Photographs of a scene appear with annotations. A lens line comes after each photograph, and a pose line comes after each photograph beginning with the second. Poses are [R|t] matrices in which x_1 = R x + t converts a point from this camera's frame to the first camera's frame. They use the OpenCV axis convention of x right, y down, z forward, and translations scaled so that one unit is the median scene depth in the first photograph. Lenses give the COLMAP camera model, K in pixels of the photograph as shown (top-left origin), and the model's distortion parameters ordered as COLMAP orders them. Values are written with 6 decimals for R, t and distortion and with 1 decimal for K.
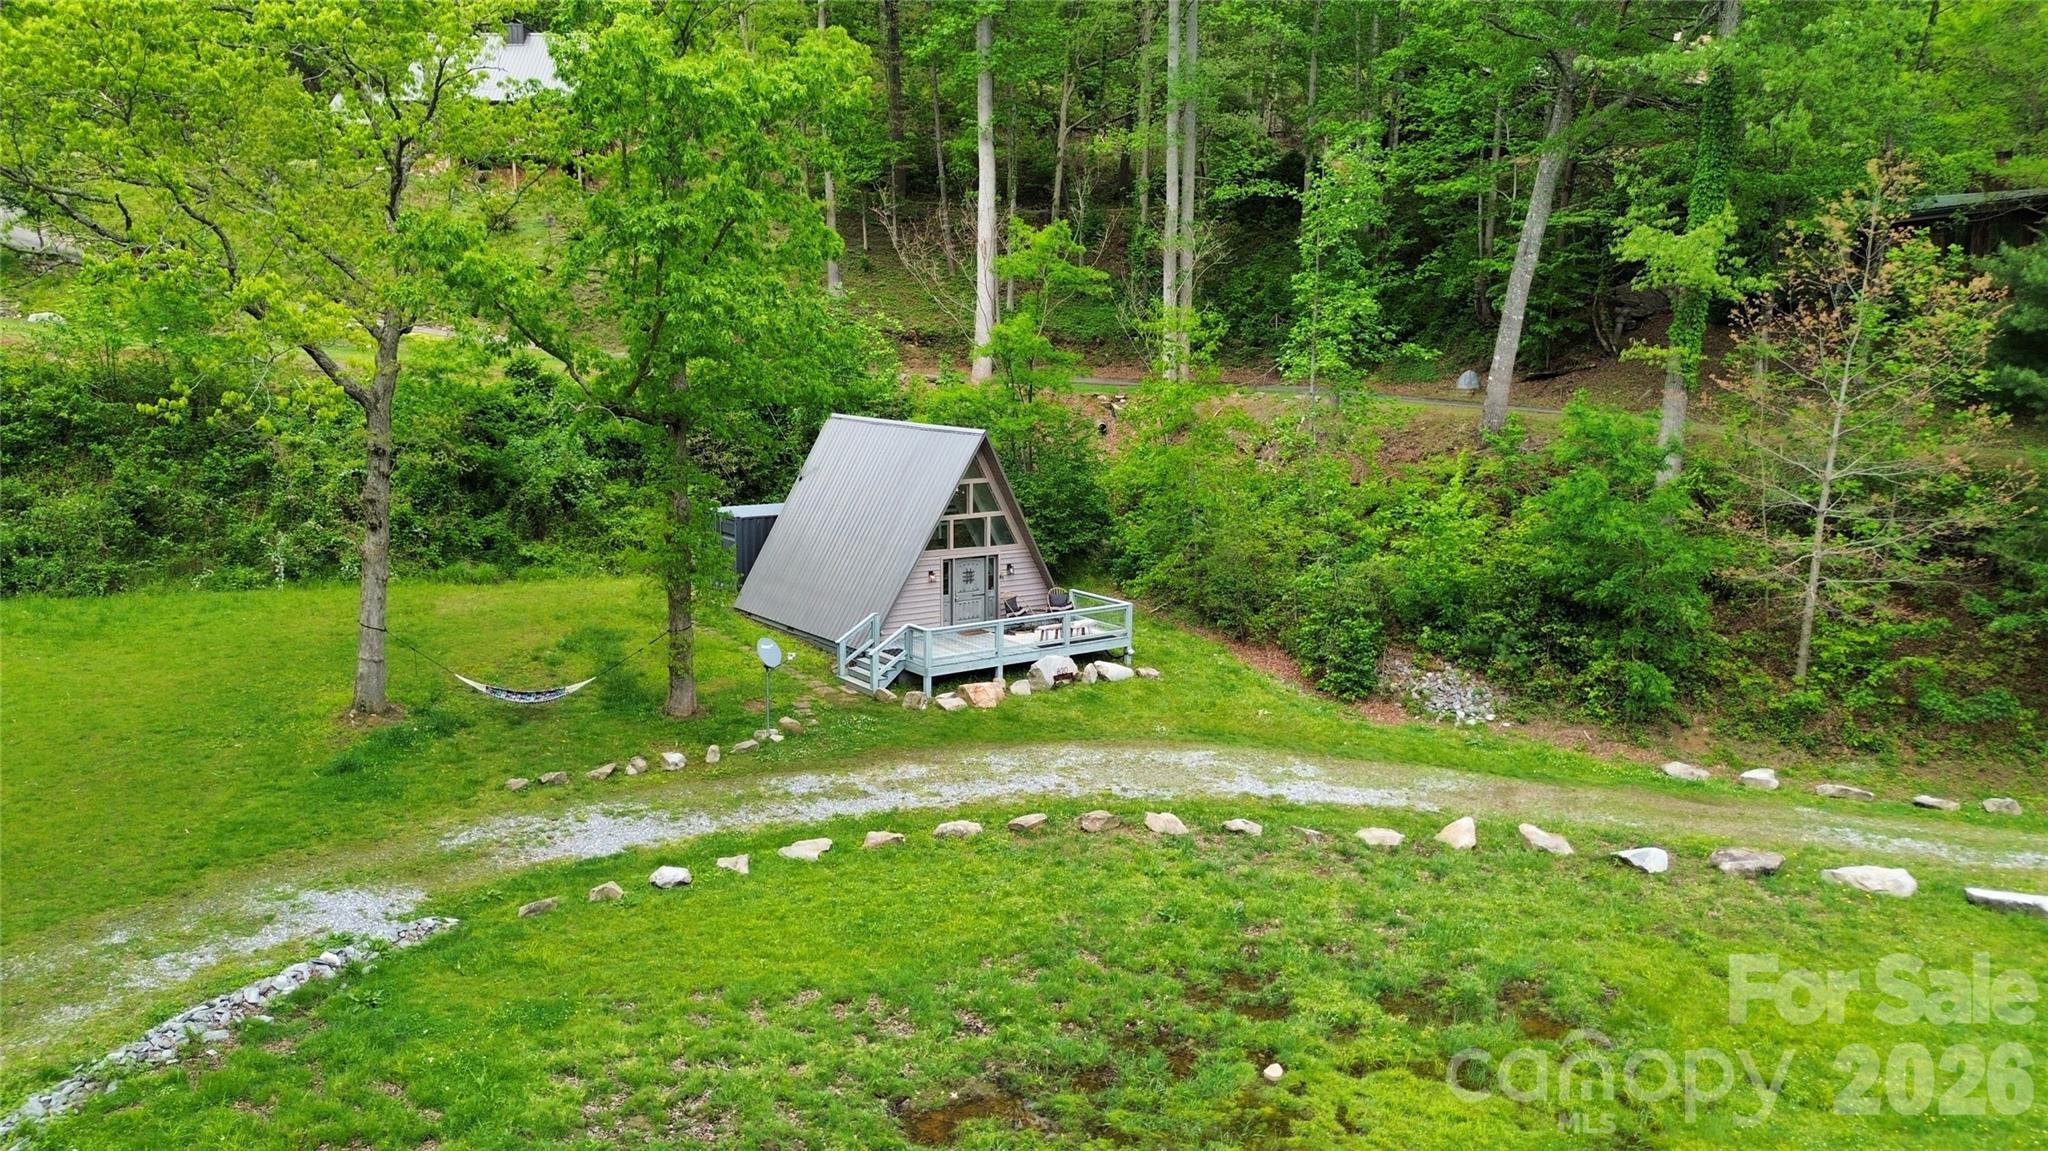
lens RADIAL K [[1439.4, 0, 1024.0], [0, 1439.4, 575.5], [0, 0, 1]] dist [0.007448, -0.001269]
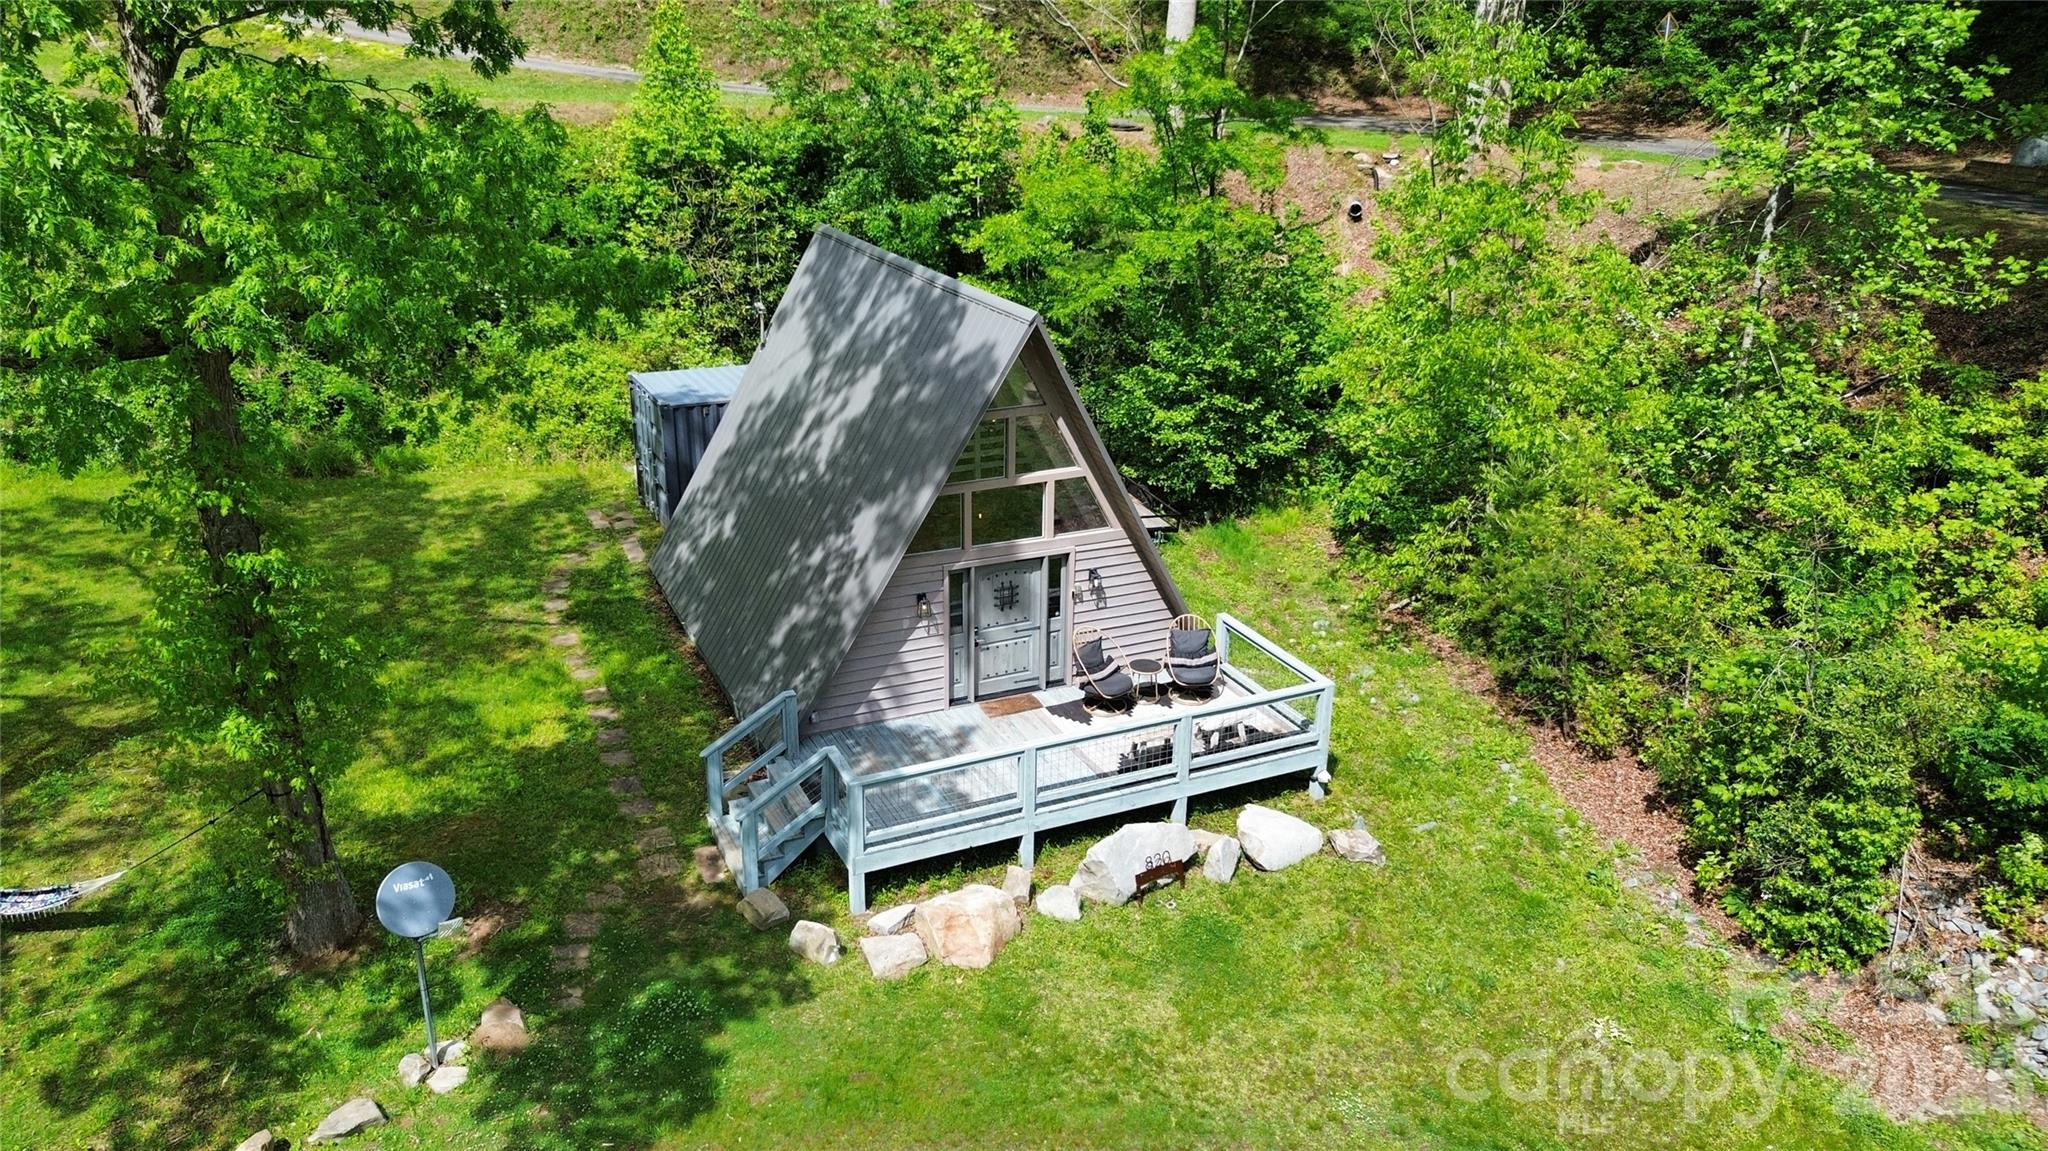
lens RADIAL K [[1439.4, 0, 1024.0], [0, 1439.4, 575.5], [0, 0, 1]] dist [0.007448, -0.001269]
pose [[0.981381, 0.072519, -0.177857, 0.062528], [-0.034982, 0.977982, 0.205735, -0.122491], [0.188861, -0.195683, 0.962310, 0.581826]]
